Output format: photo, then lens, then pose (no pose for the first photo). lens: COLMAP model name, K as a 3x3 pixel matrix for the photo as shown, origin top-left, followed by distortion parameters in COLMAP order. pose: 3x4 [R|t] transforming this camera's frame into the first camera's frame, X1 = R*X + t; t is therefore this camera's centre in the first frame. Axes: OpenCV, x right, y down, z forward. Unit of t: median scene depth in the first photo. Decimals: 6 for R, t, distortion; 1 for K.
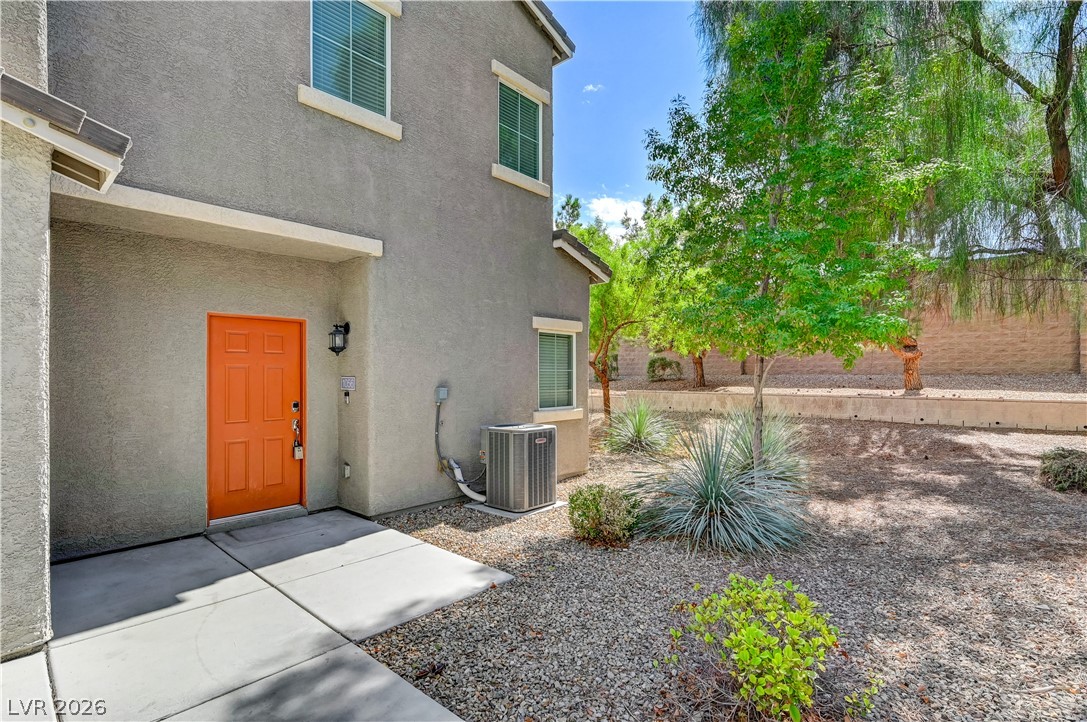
lens RADIAL K [[521.1, 0, 543.7], [0, 521.1, 366.8], [0, 0, 1]] dist [0.000129, 0.000063]
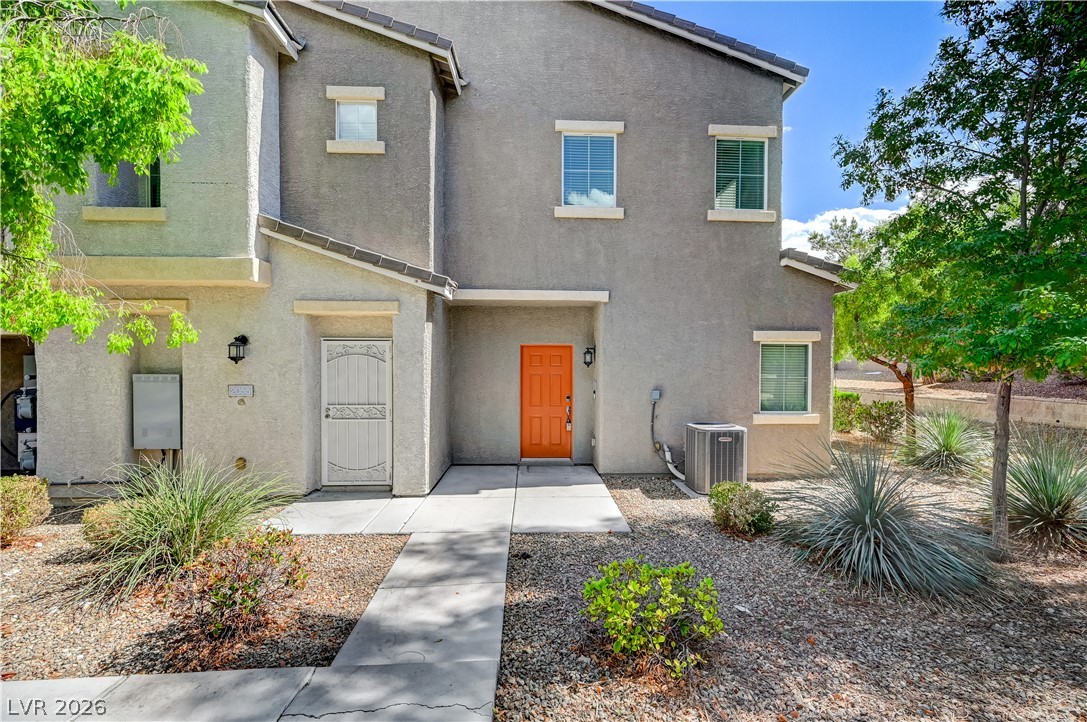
lens RADIAL K [[431.2, 0, 543.5], [0, 431.2, 361.0], [0, 0, 1]] dist [0.000669, 0.000053]
pose [[0.694295, 0.004263, -0.719678, 0.421054], [0.004646, 0.999935, 0.010405, -0.051899], [0.719676, -0.010568, 0.694230, 0.006619]]
